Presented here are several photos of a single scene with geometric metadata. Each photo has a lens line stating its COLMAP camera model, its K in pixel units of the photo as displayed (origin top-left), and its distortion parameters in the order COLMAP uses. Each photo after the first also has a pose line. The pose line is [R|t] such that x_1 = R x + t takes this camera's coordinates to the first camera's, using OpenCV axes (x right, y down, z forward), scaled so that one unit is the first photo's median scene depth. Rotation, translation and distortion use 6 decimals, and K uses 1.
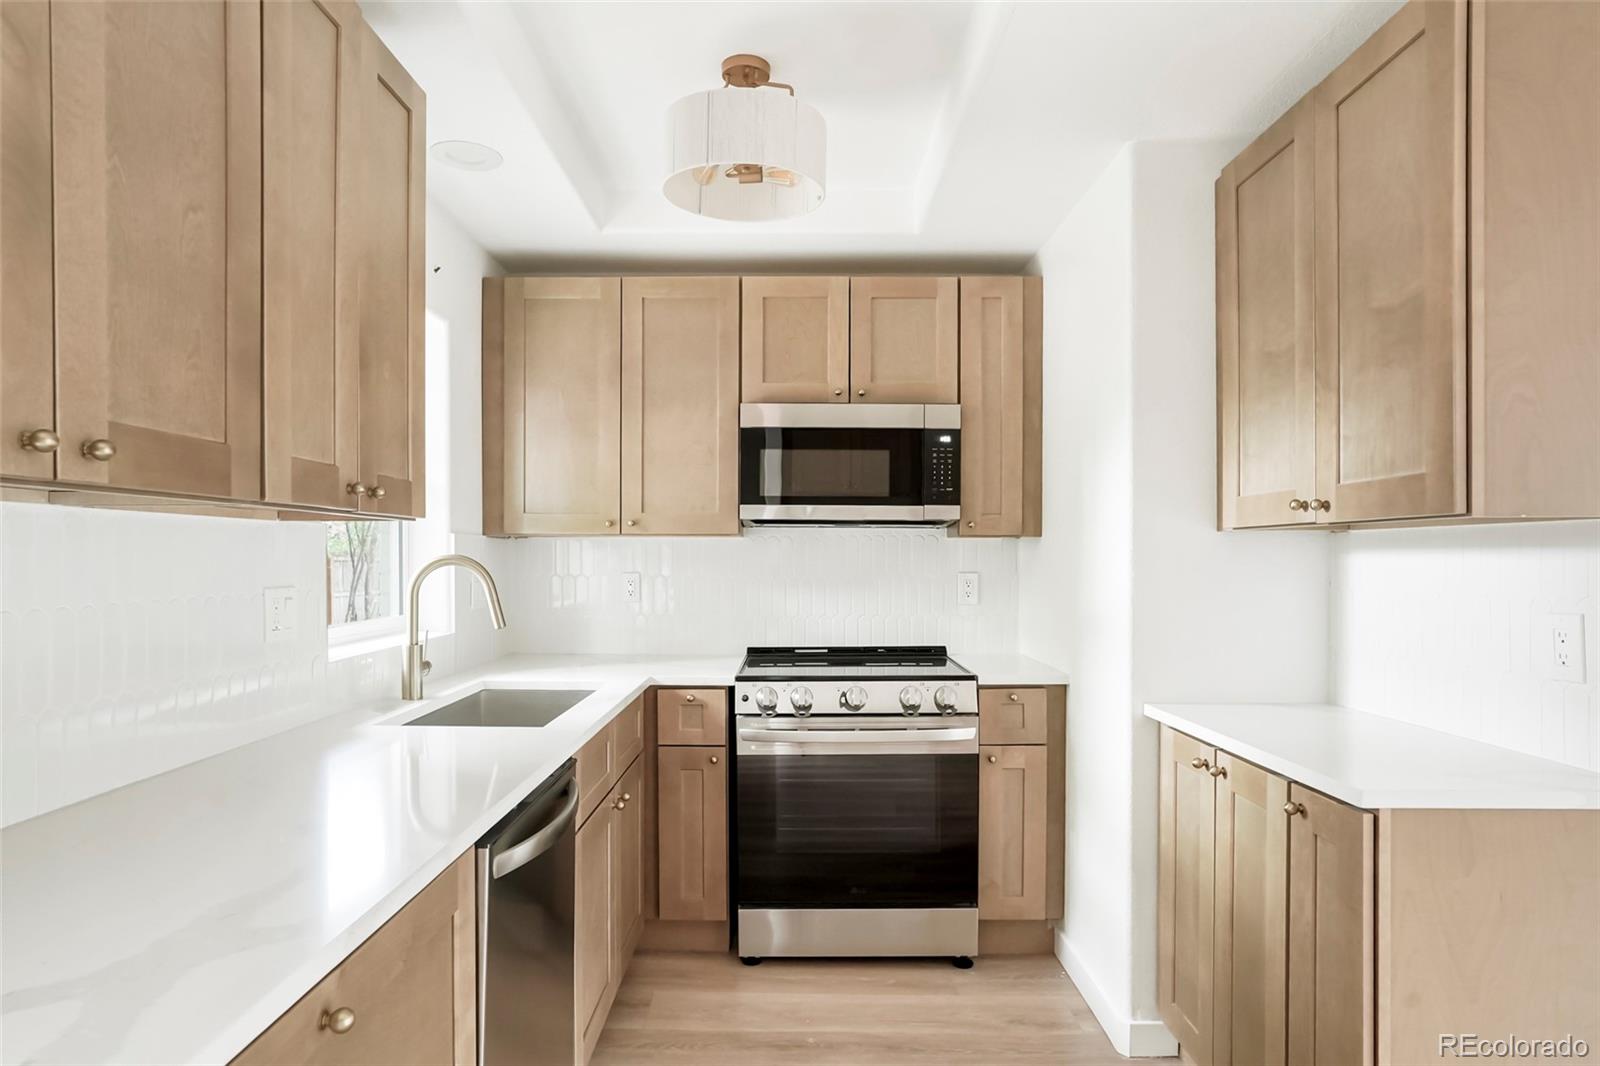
lens RADIAL K [[914.9, 0, 798.0], [0, 914.9, 544.0], [0, 0, 1]] dist [-0.031263, -0.000870]
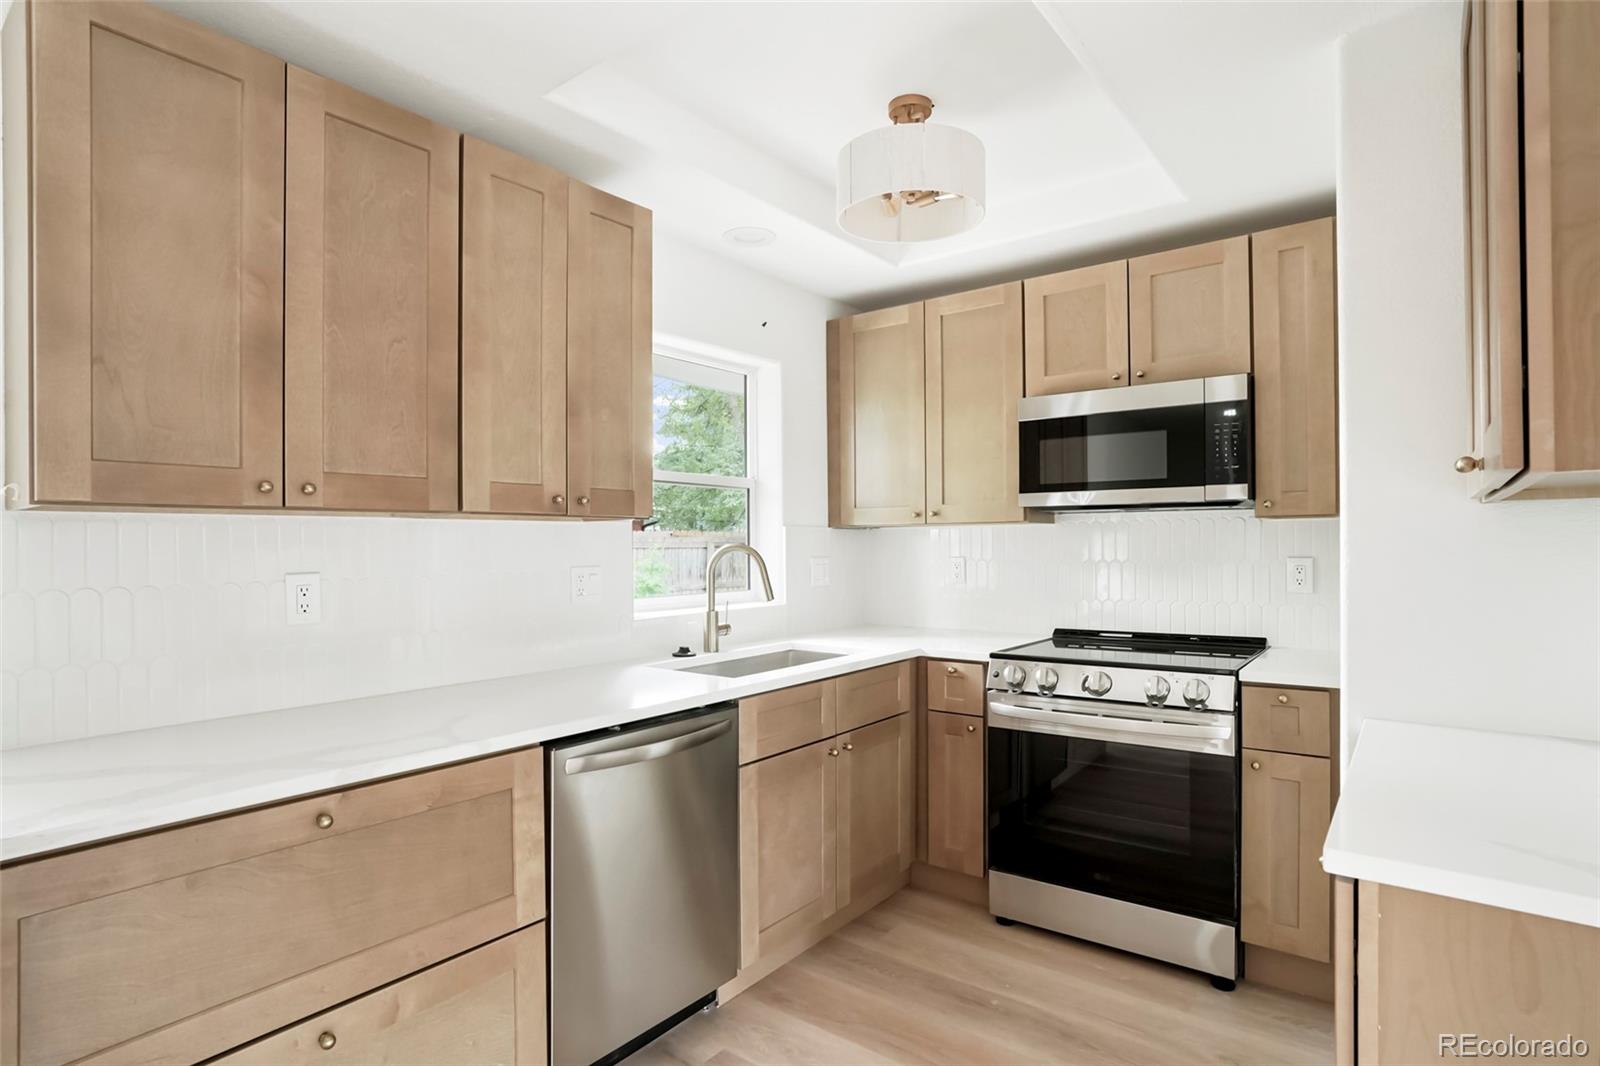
lens RADIAL K [[811.6, 0, 798.3], [0, 811.6, 524.2], [0, 0, 1]] dist [-0.035277, 0.007475]
pose [[0.797487, -0.022624, -0.602912, 0.332303], [0.017017, 0.999743, -0.015006, 0.002904], [0.603096, 0.001707, 0.797666, 0.100203]]
